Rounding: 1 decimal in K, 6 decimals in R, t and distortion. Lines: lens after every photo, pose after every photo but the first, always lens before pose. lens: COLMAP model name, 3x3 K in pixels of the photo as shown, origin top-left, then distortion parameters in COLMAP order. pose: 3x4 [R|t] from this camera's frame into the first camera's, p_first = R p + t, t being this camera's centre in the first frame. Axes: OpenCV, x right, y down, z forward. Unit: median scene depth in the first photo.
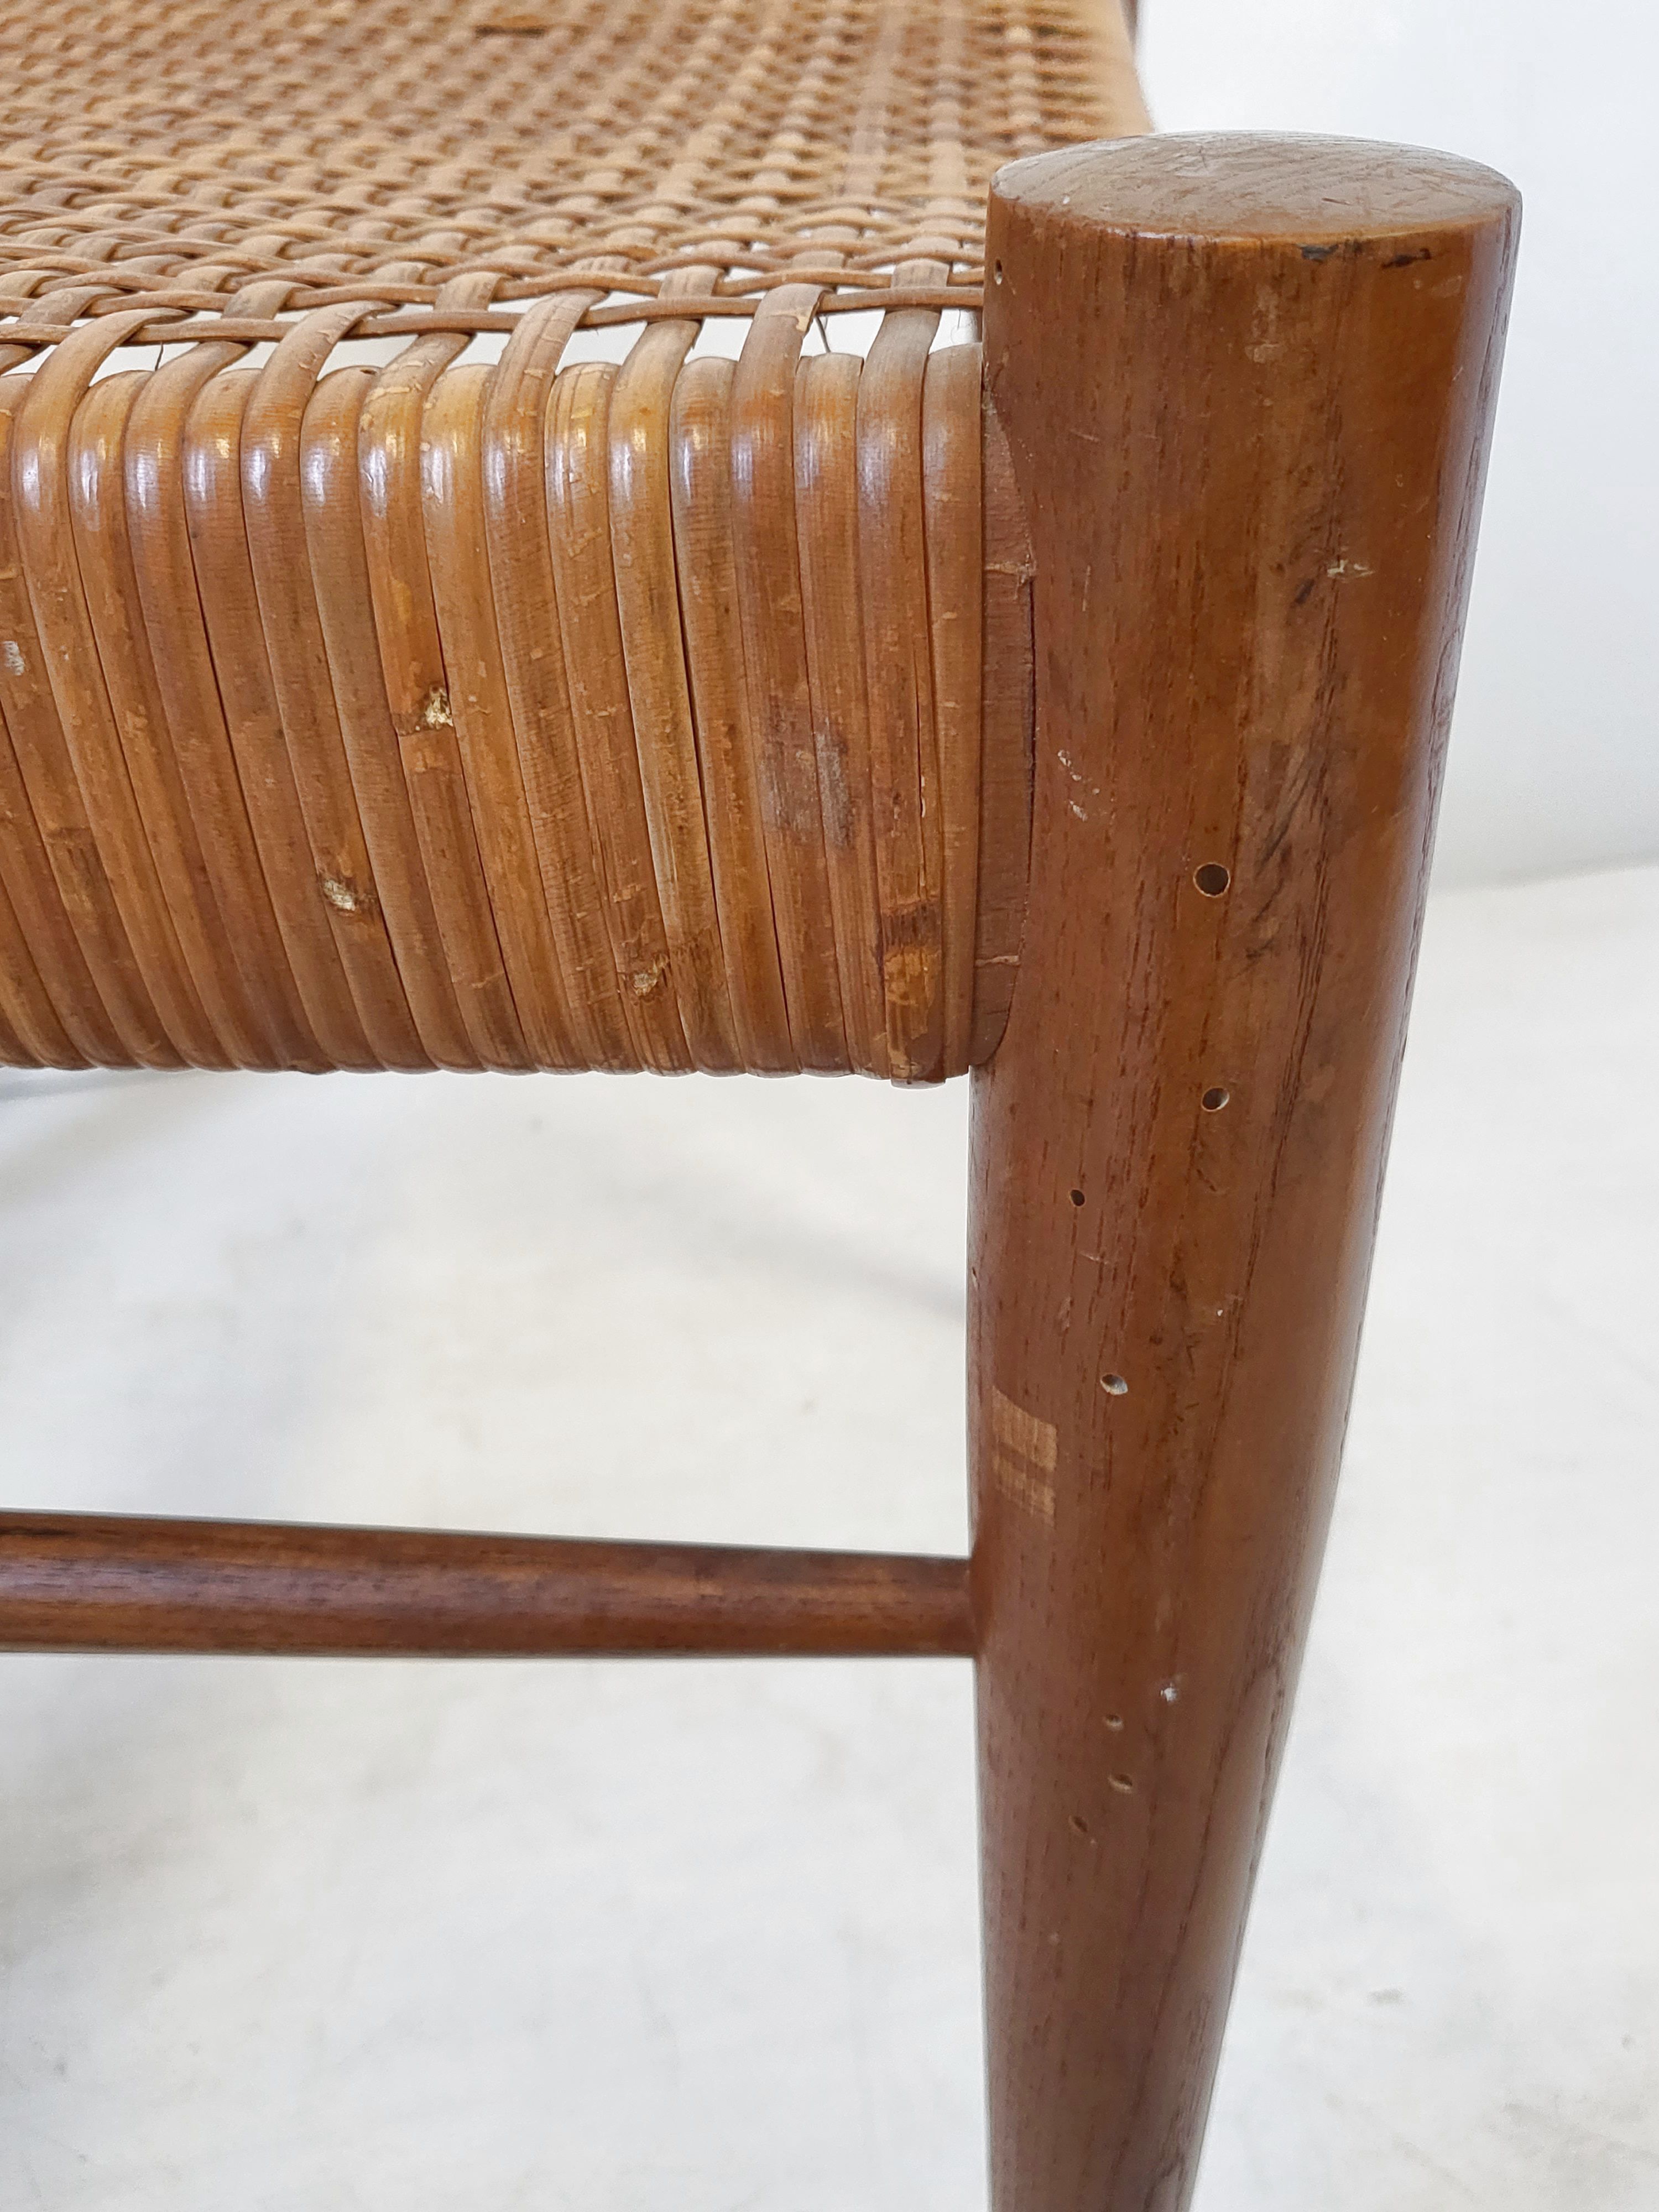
lens RADIAL K [[2097.7, 0, 833.6], [0, 2097.7, 1106.9], [0, 0, 1]] dist [-0.047199, 0.000000]
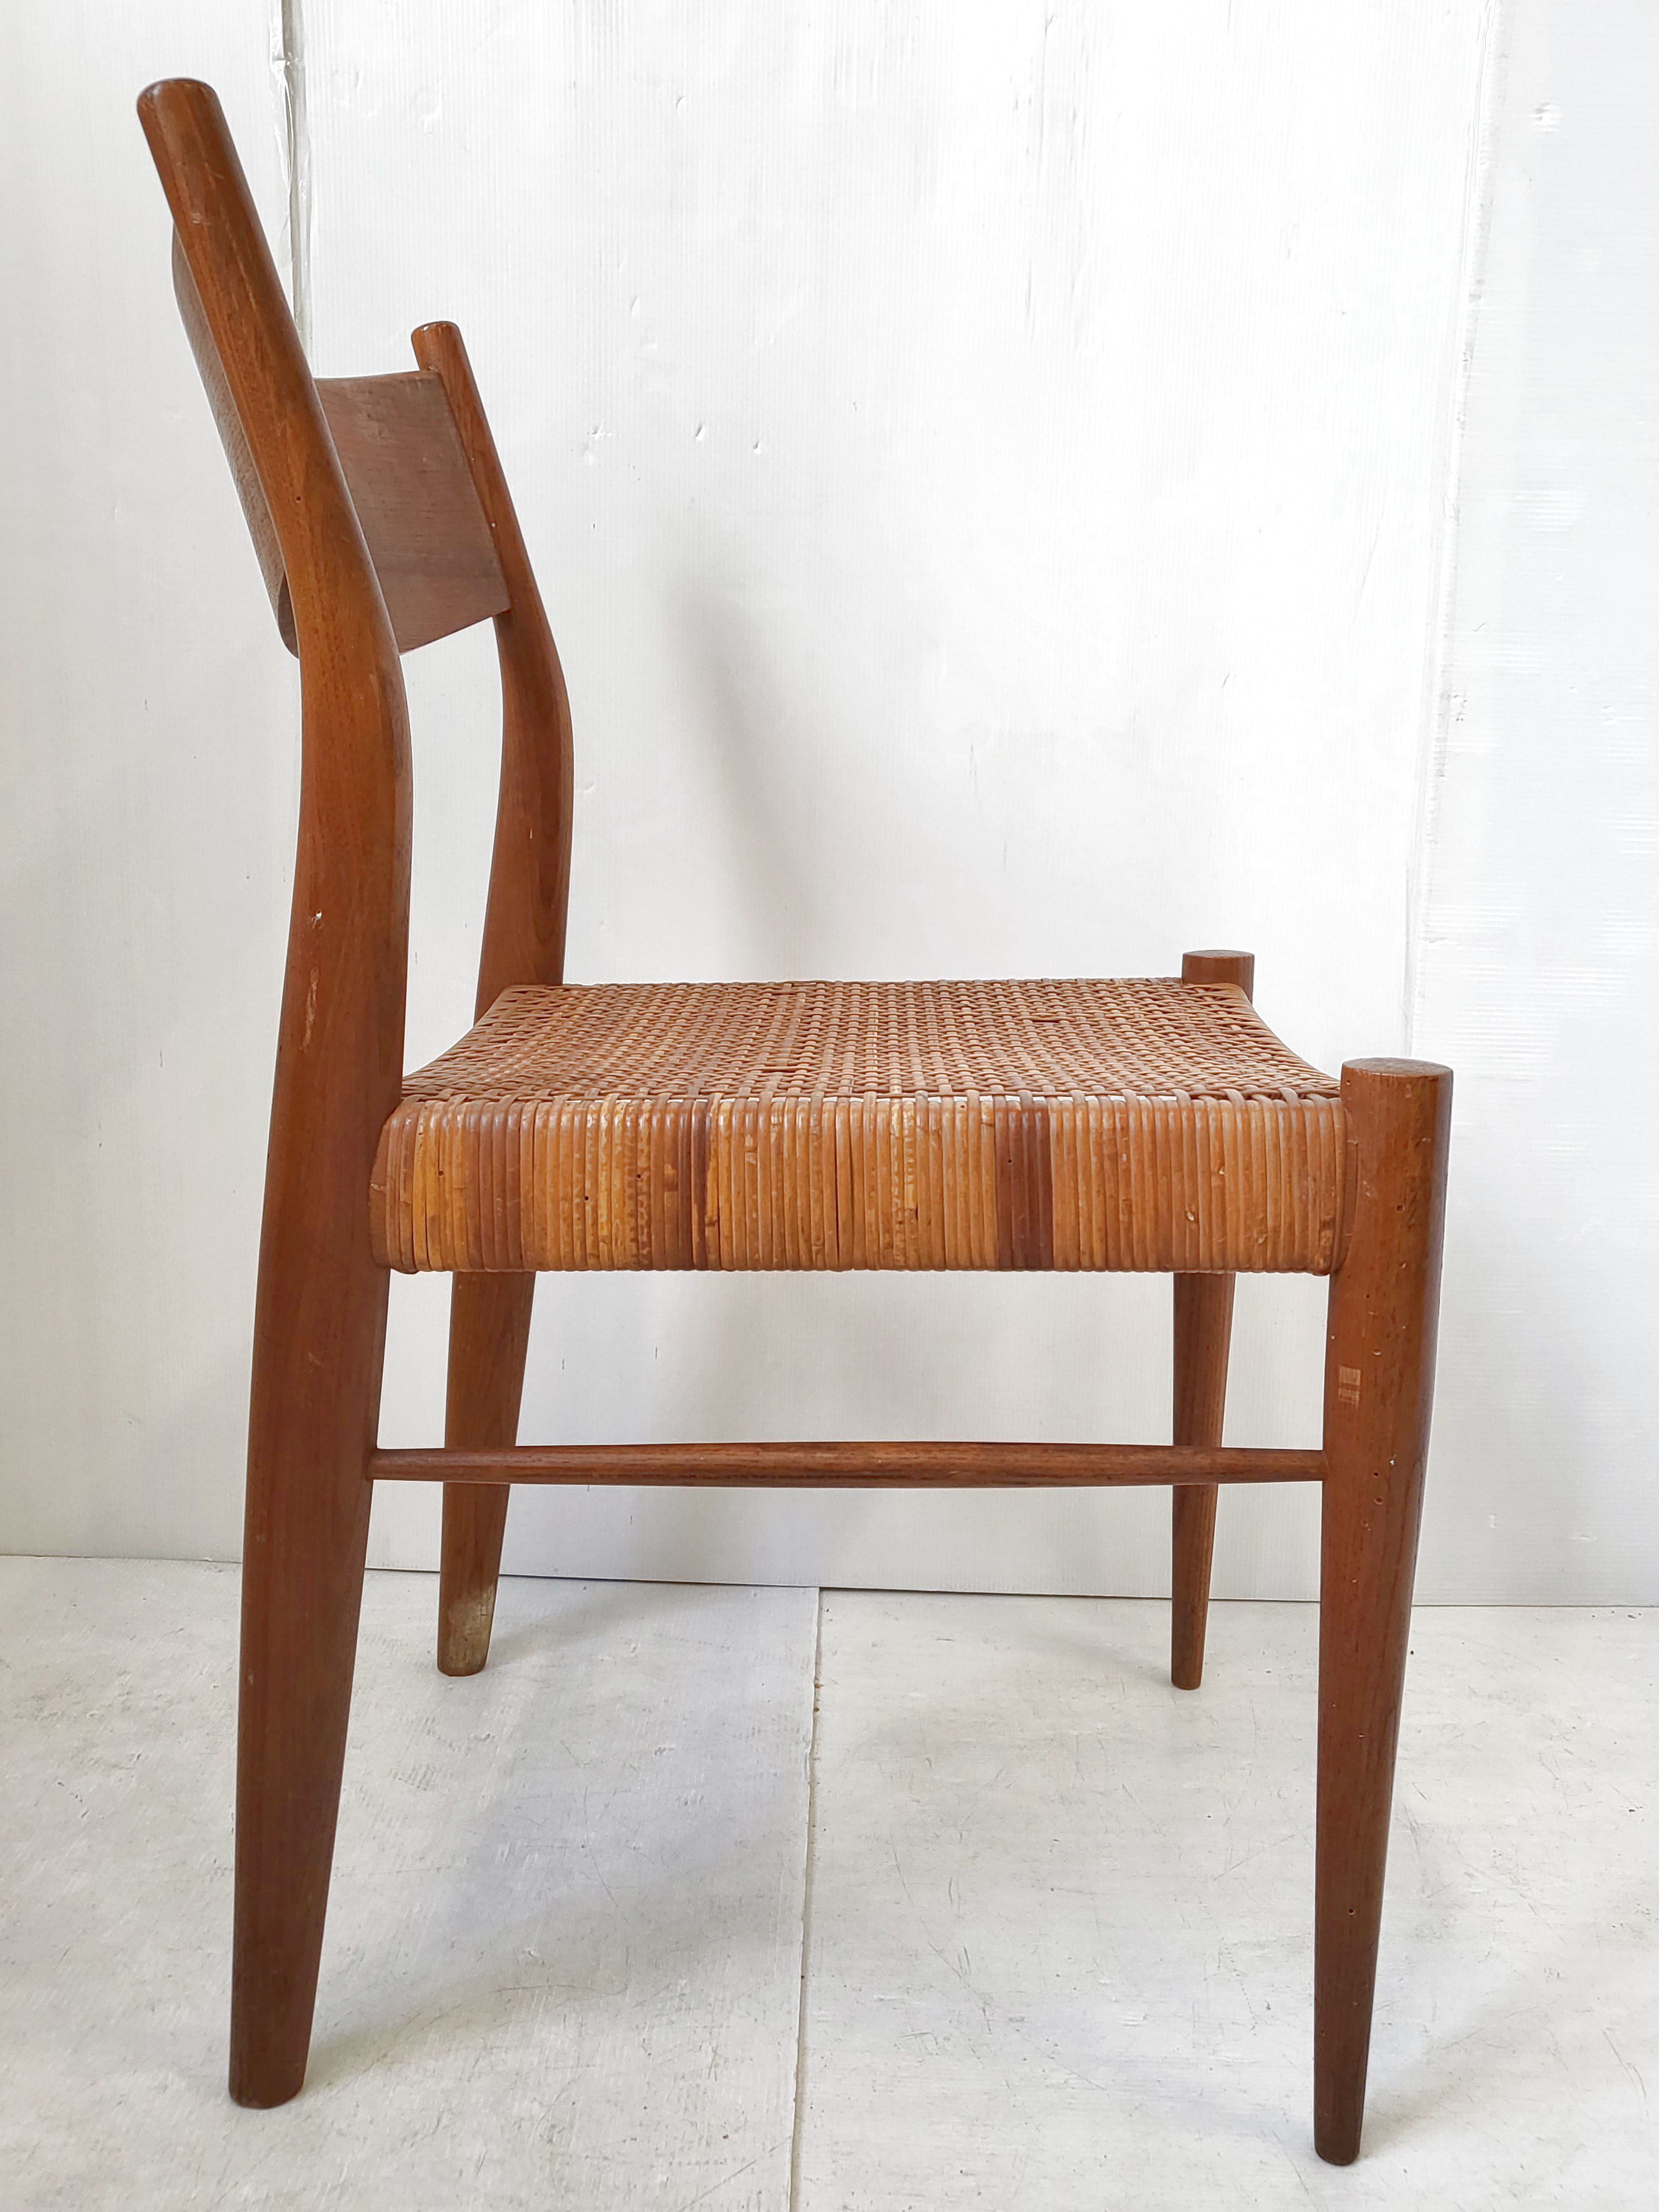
lens RADIAL K [[2097.7, 0, 828.1], [0, 2097.7, 1105.6], [0, 0, 1]] dist [-0.047199, 0.000000]
pose [[0.999520, 0.026485, 0.016051, -1.061253], [-0.018169, 0.921222, -0.388612, 1.373377], [-0.025079, 0.388134, 0.921262, -3.015020]]
